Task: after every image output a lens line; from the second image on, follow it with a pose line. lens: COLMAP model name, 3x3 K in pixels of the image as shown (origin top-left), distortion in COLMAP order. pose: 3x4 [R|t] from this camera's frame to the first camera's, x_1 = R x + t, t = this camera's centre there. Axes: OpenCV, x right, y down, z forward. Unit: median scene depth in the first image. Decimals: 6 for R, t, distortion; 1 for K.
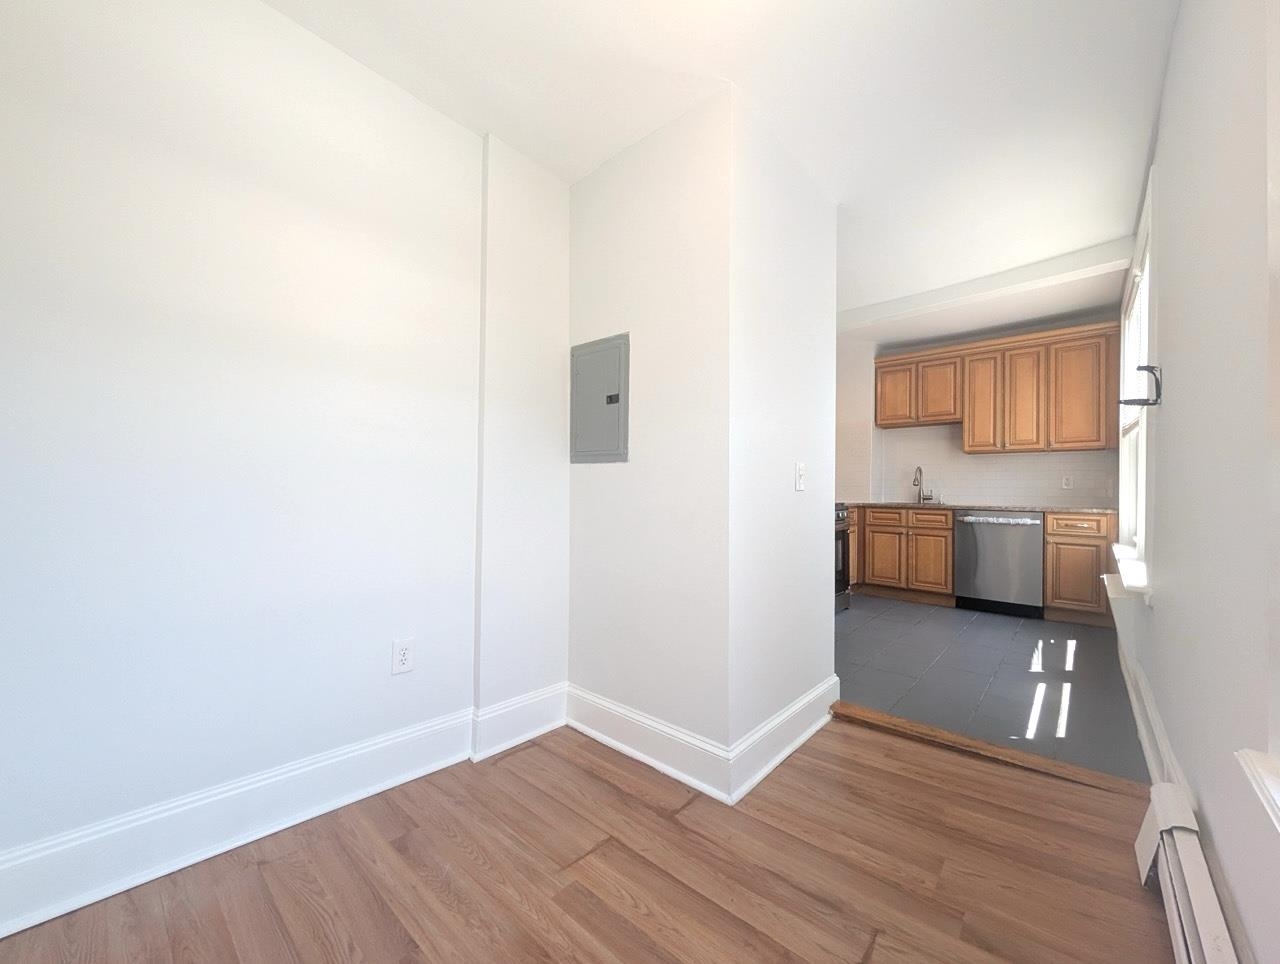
lens RADIAL K [[494.5, 0, 643.5], [0, 494.5, 483.1], [0, 0, 1]] dist [-0.000897, -0.000092]
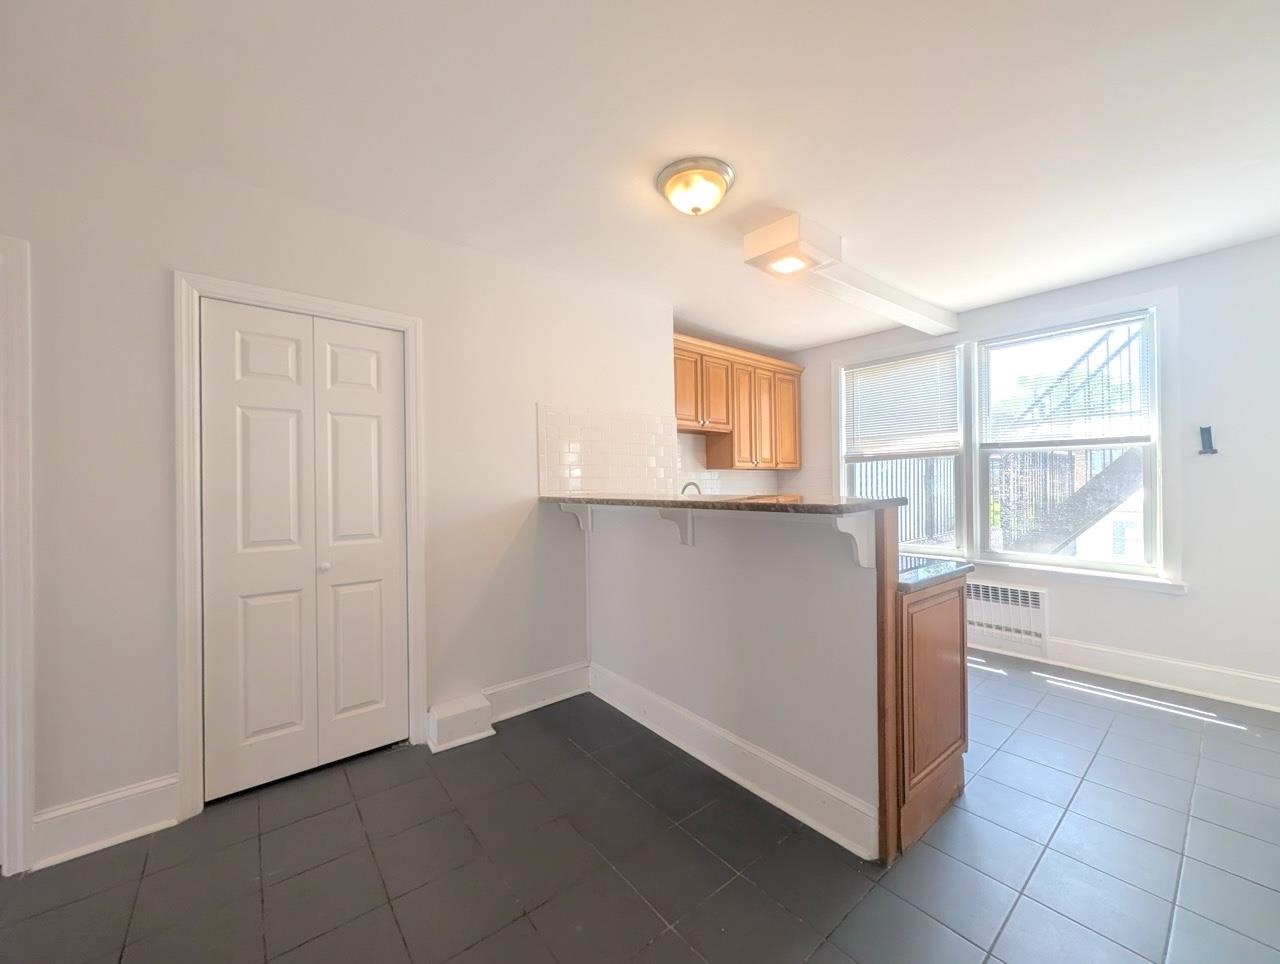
lens RADIAL K [[494.5, 0, 643.5], [0, 494.5, 483.1], [0, 0, 1]] dist [-0.000897, -0.000092]
pose [[0.161538, -0.002763, 0.986863, -0.294691], [0.005141, 0.999985, 0.001959, -0.038094], [-0.986853, 0.004757, 0.161550, 1.071068]]
